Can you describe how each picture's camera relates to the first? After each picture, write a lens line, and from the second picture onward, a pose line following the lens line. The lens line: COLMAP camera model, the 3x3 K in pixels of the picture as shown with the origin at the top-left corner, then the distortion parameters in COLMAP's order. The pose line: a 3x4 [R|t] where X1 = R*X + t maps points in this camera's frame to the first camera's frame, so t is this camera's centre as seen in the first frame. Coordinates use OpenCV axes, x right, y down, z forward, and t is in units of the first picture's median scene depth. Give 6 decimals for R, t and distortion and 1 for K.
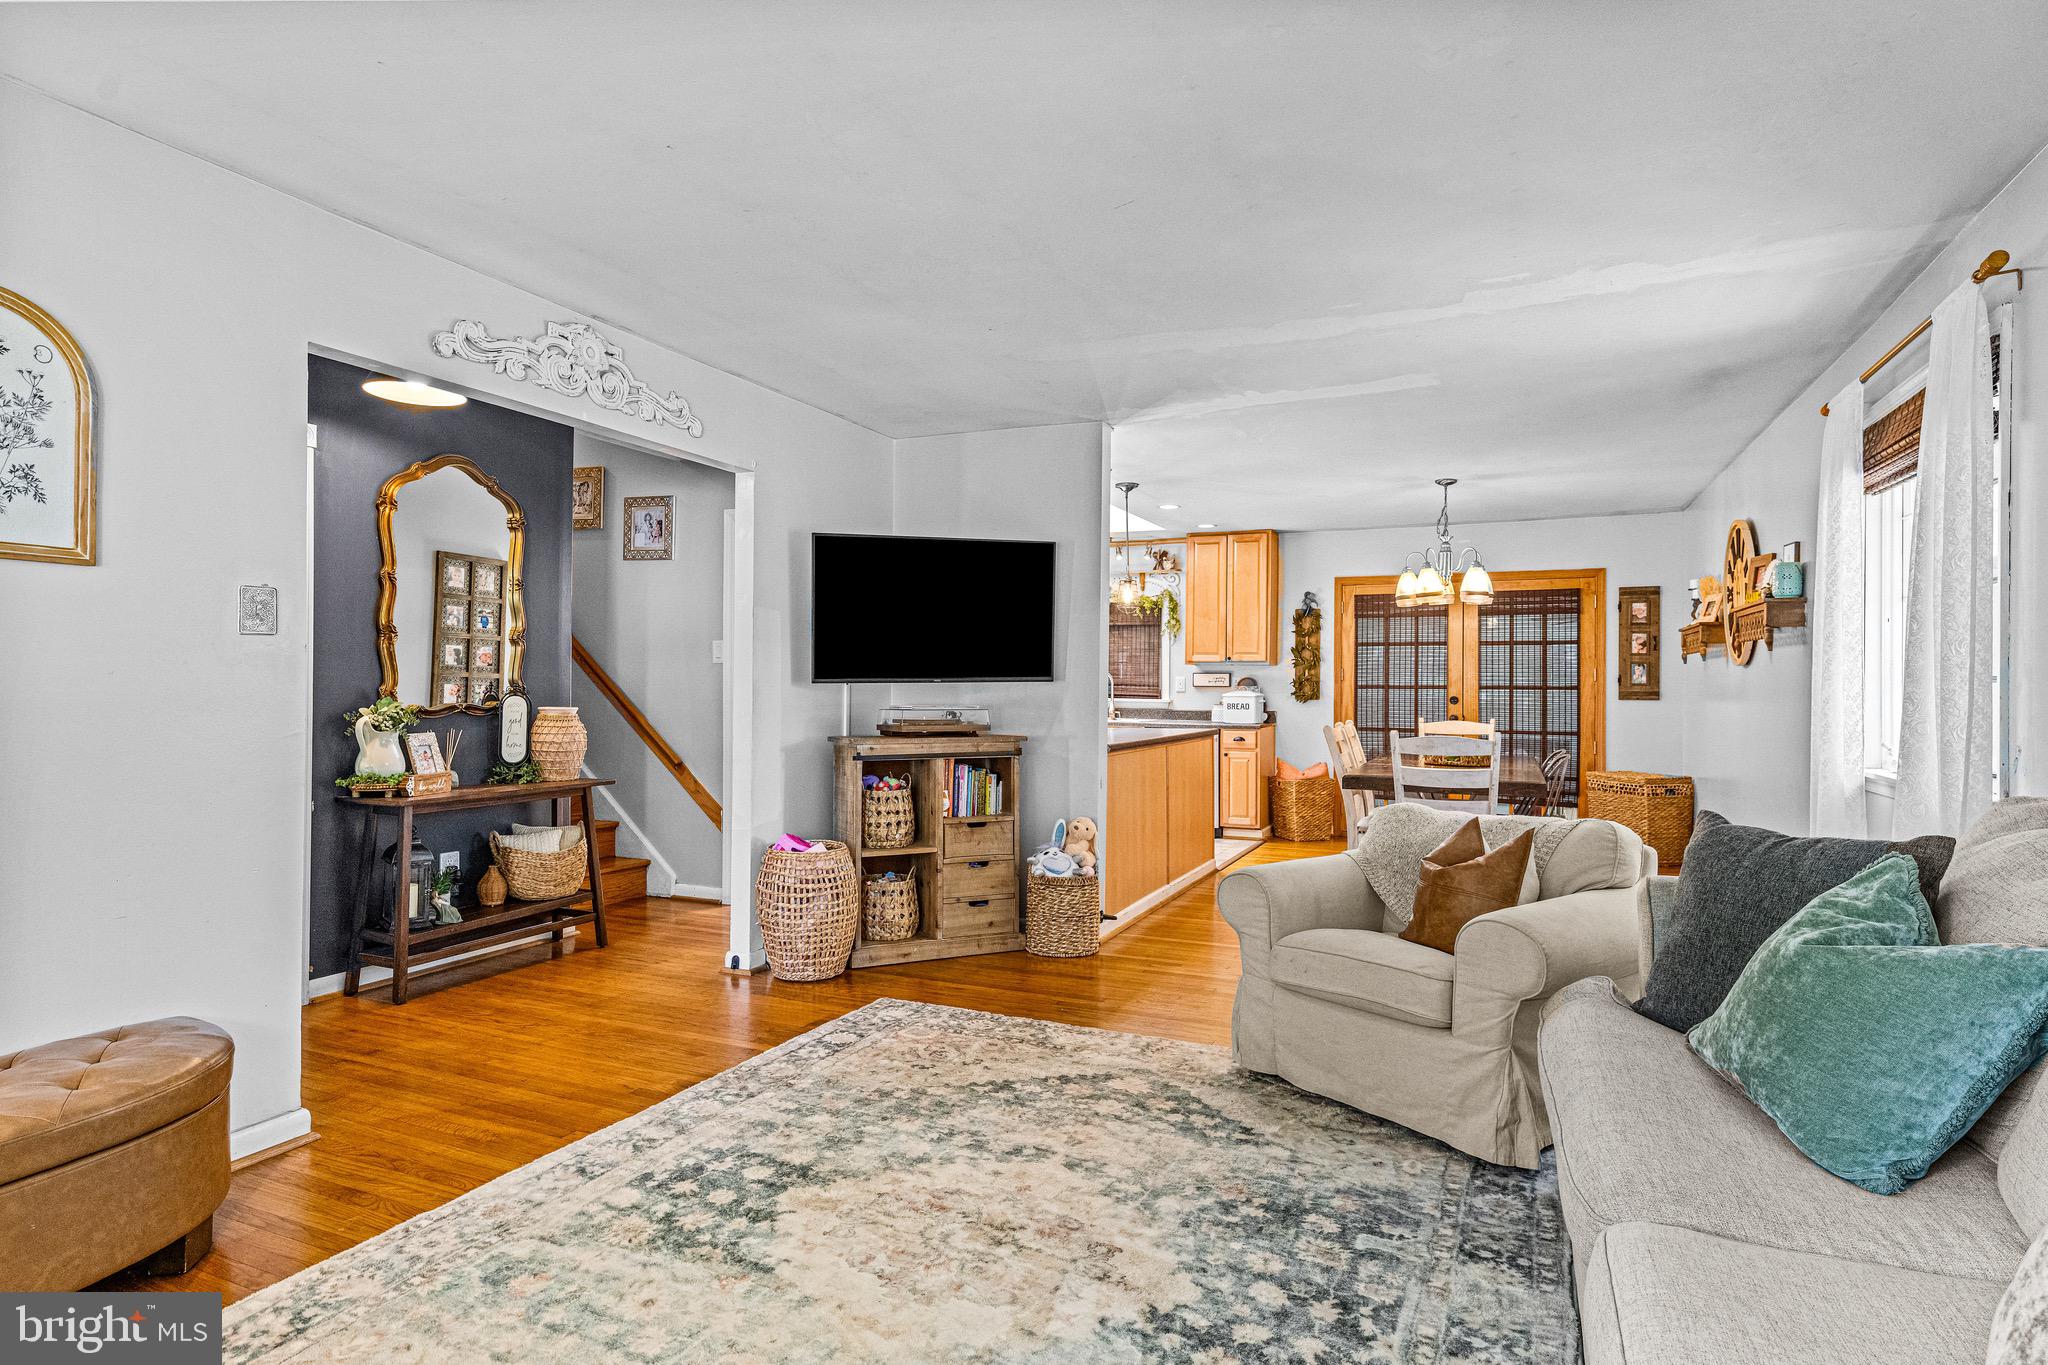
lens RADIAL K [[1102.2, 0, 1034.2], [0, 1102.2, 675.9], [0, 0, 1]] dist [0.006041, -0.002535]
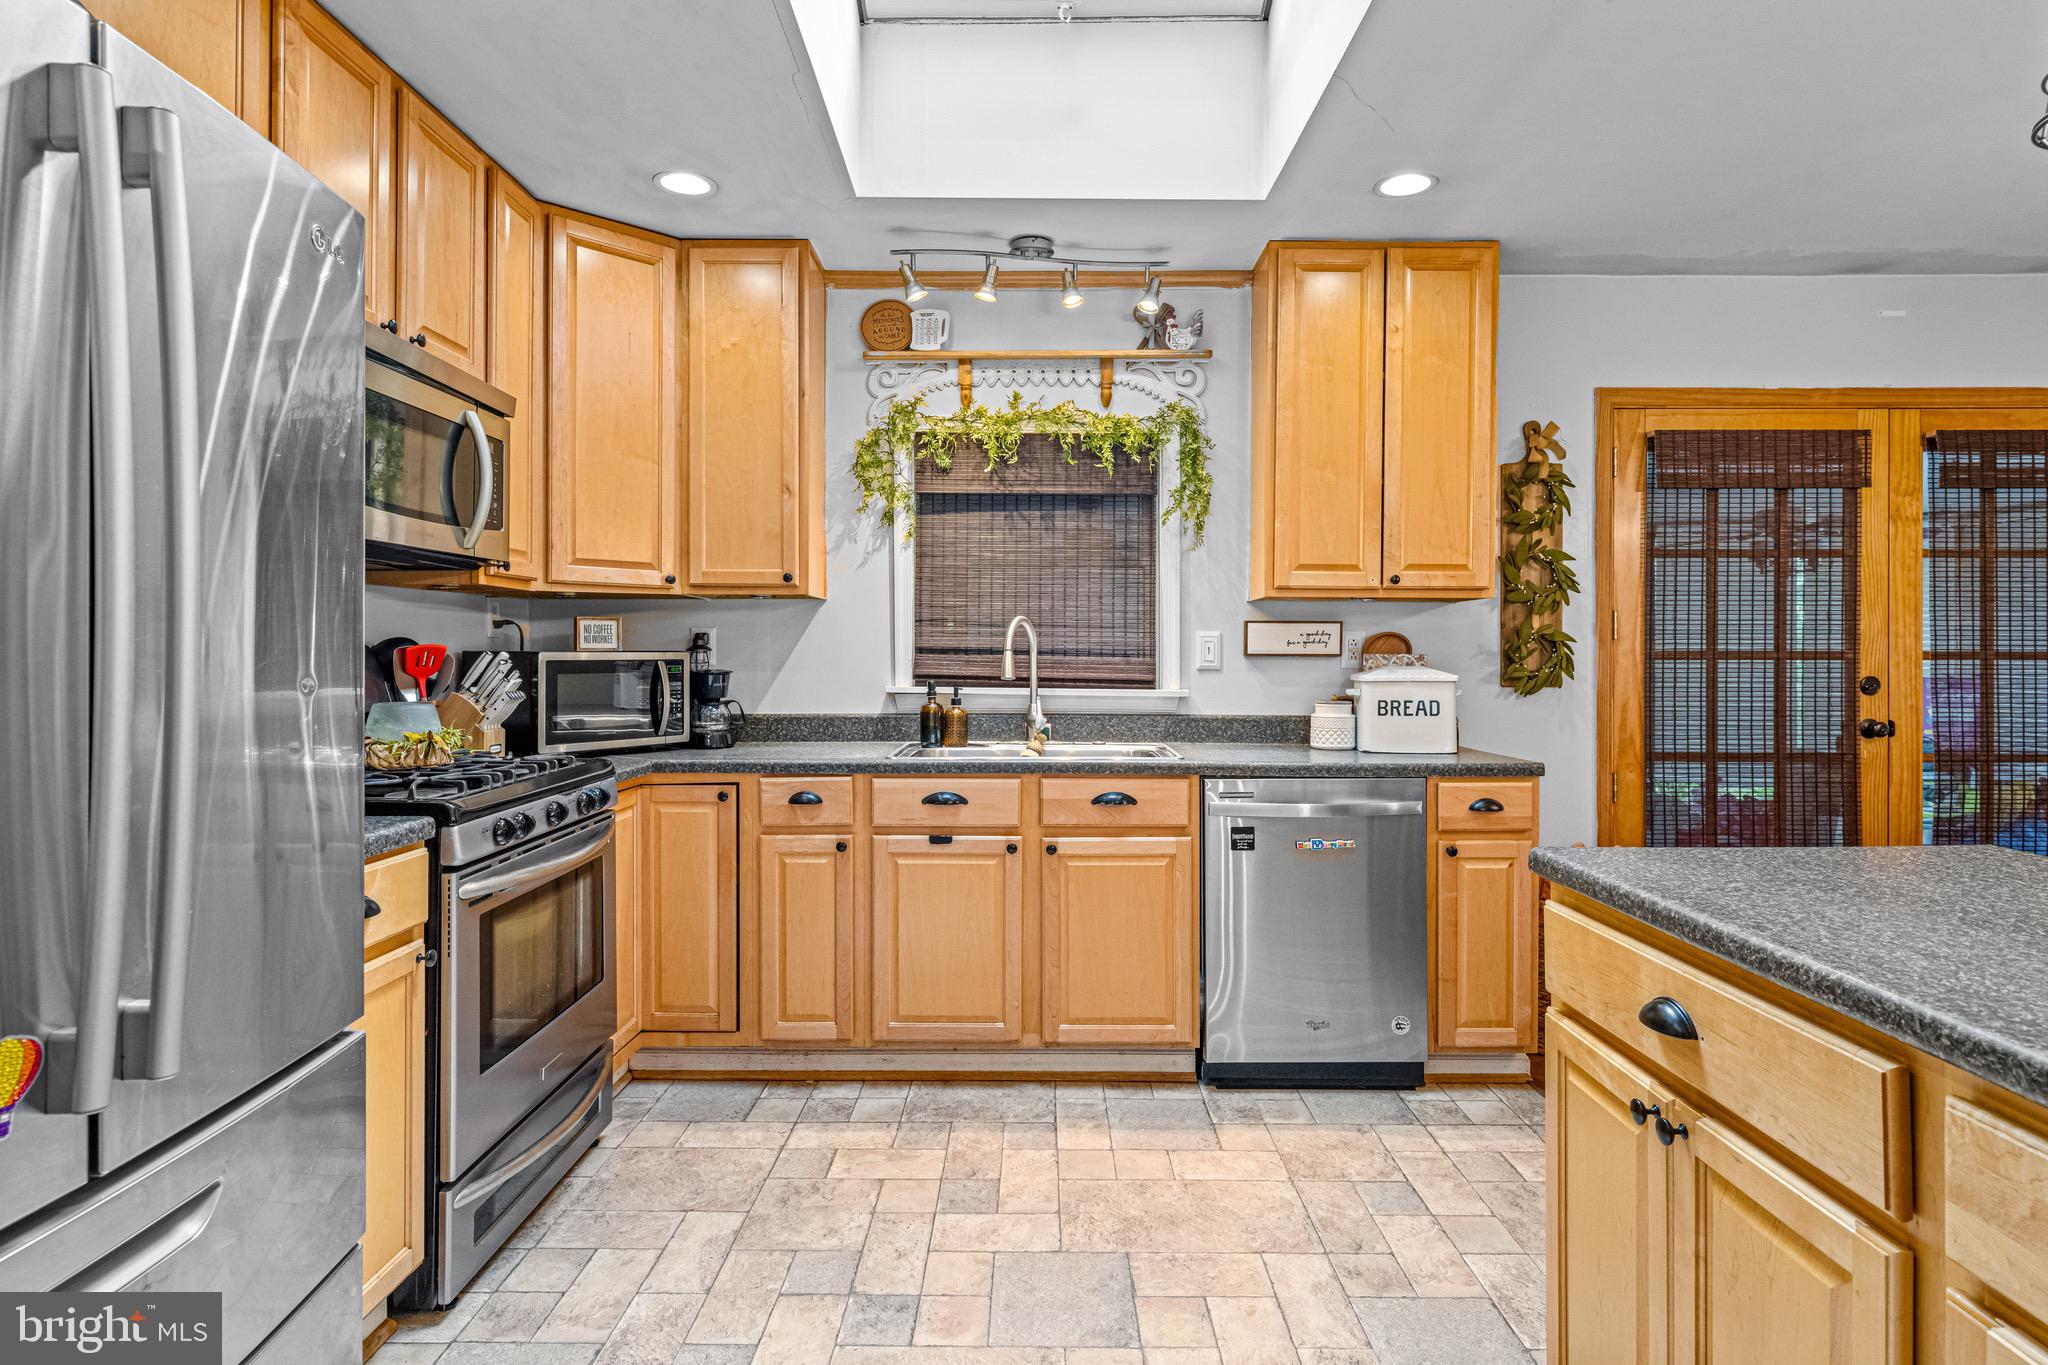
lens RADIAL K [[1102.2, 0, 1048.1], [0, 1102.2, 655.7], [0, 0, 1]] dist [0.006041, -0.002535]
pose [[0.908872, -0.004768, 0.417048, -0.080768], [0.001711, 0.999969, 0.007703, 0.006302], [-0.417072, -0.006288, 0.908852, 0.670822]]
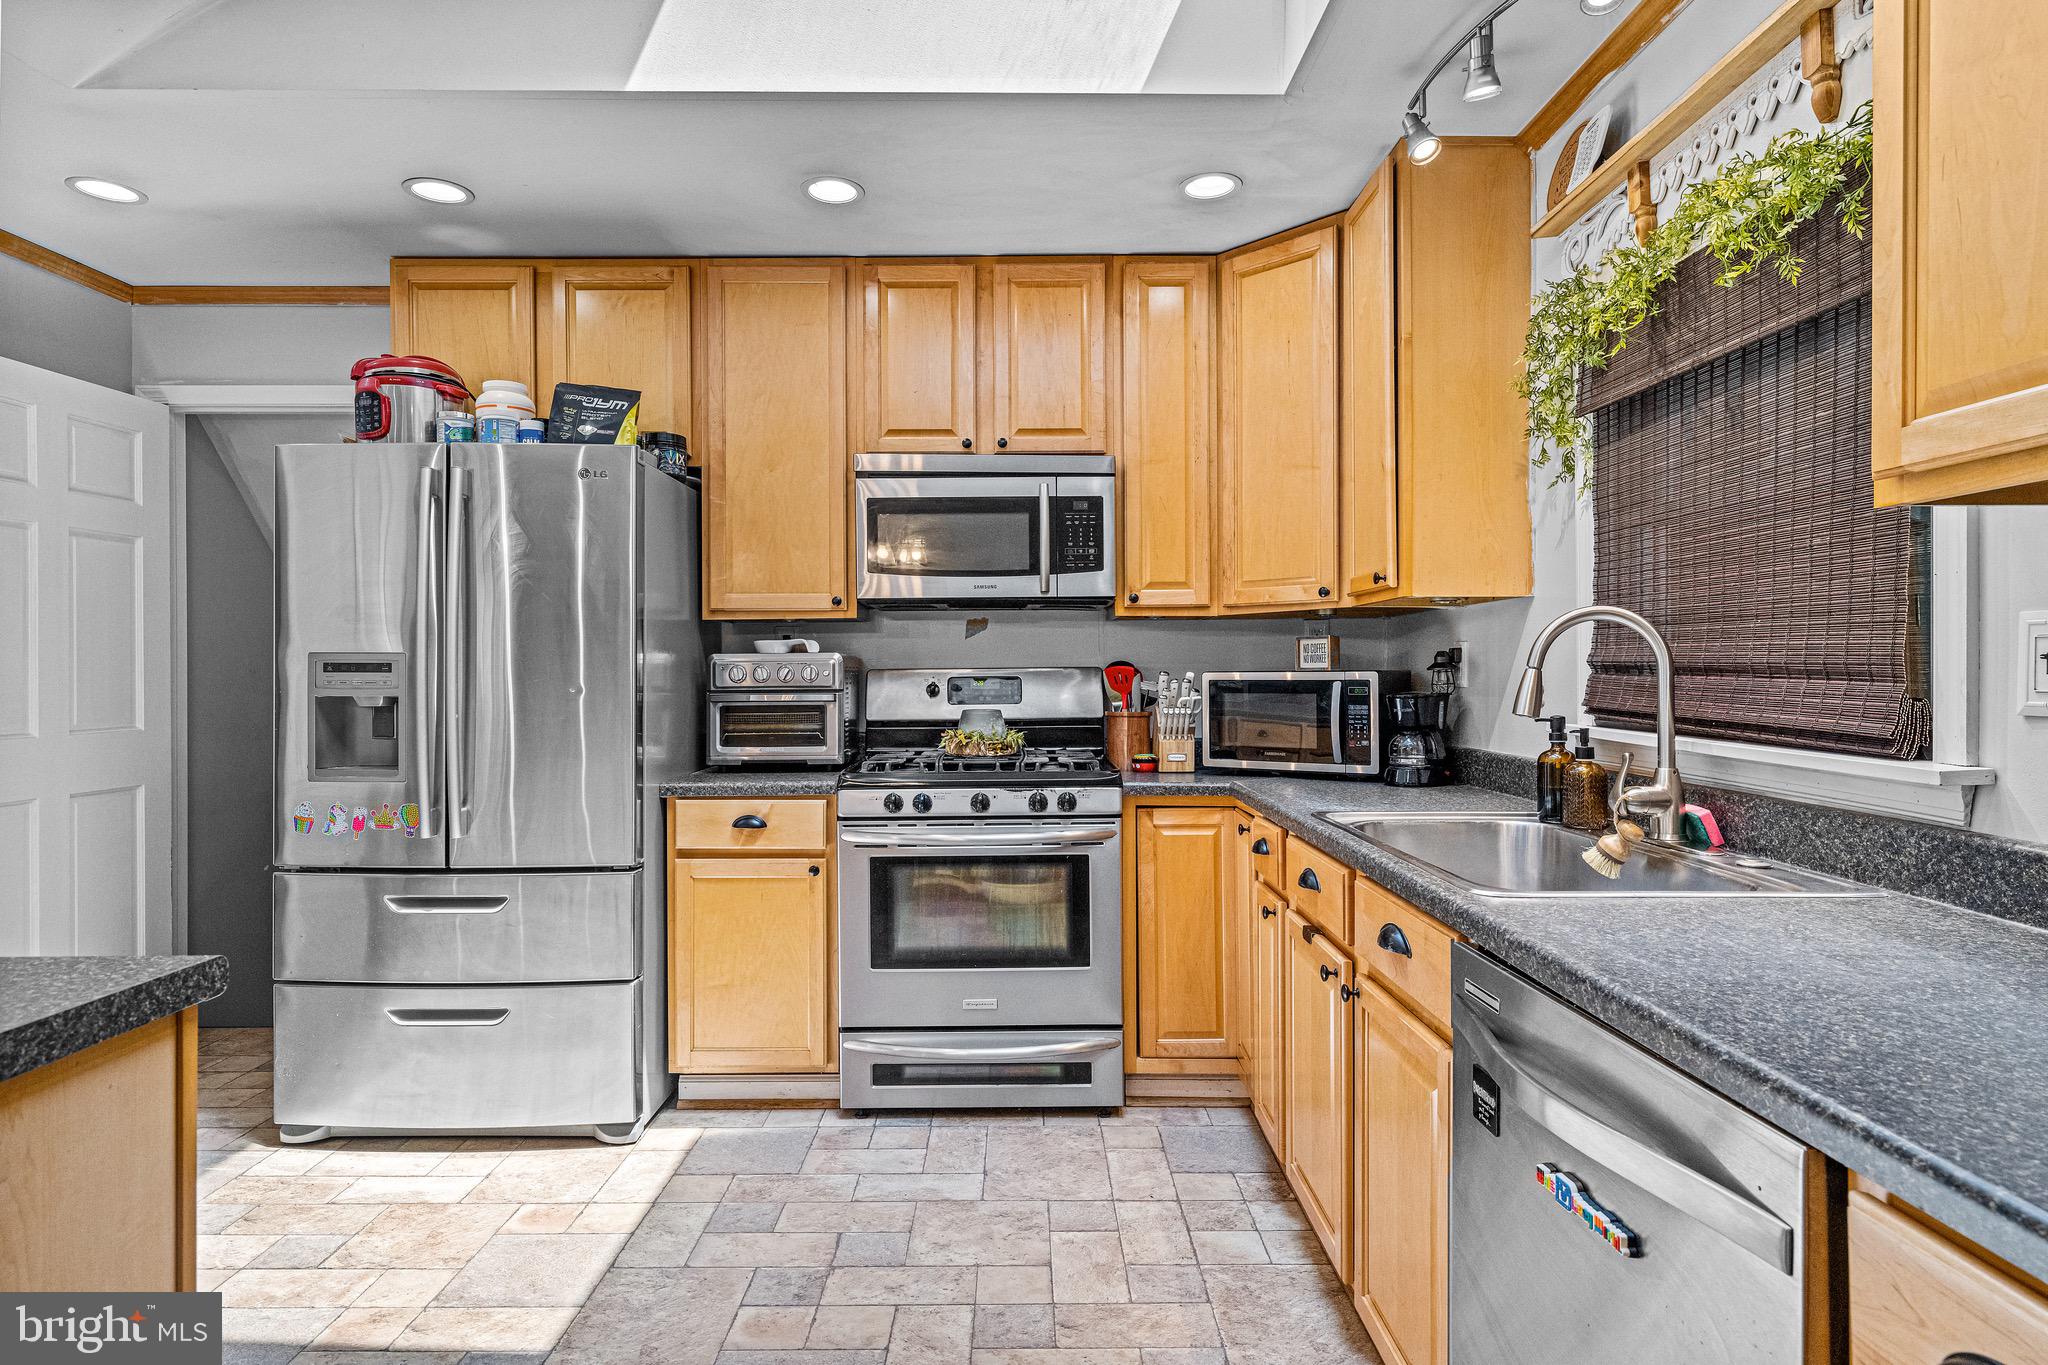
lens RADIAL K [[1102.2, 0, 1034.0], [0, 1102.2, 670.1], [0, 0, 1]] dist [0.006041, -0.002535]
pose [[0.402497, -0.008241, -0.915384, 0.208064], [0.008082, 0.999952, -0.005449, 0.008136], [0.915386, -0.005205, 0.402545, 0.829679]]
